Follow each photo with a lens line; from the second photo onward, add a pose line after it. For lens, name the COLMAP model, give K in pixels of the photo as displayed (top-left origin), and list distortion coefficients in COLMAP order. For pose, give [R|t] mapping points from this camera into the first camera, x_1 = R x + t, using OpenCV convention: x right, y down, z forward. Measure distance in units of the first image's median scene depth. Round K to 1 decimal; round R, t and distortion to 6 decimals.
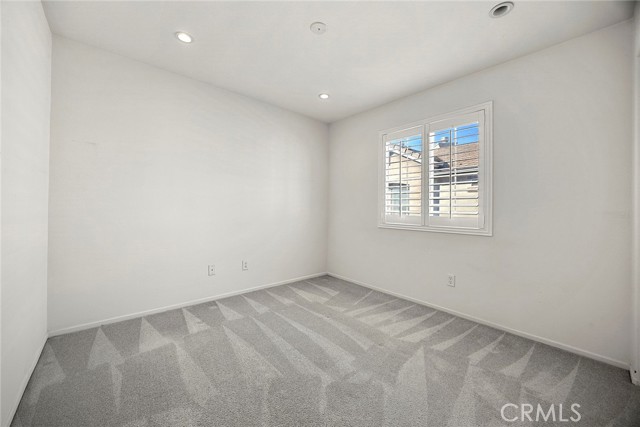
lens RADIAL K [[245.0, 0, 318.9], [0, 245.0, 210.4], [0, 0, 1]] dist [-0.001074, 0.000165]
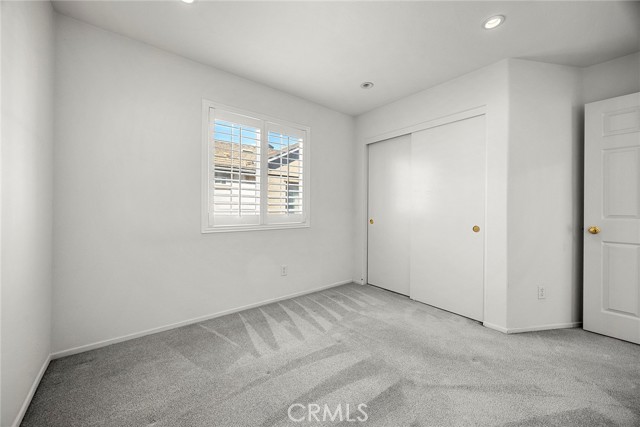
lens RADIAL K [[245.0, 0, 319.2], [0, 245.0, 210.1], [0, 0, 1]] dist [-0.001074, 0.000165]
pose [[0.039474, -0.020932, 0.999001, -0.604381], [0.002035, 0.999780, 0.020868, -0.015313], [-0.999219, 0.001210, 0.039508, 0.833611]]
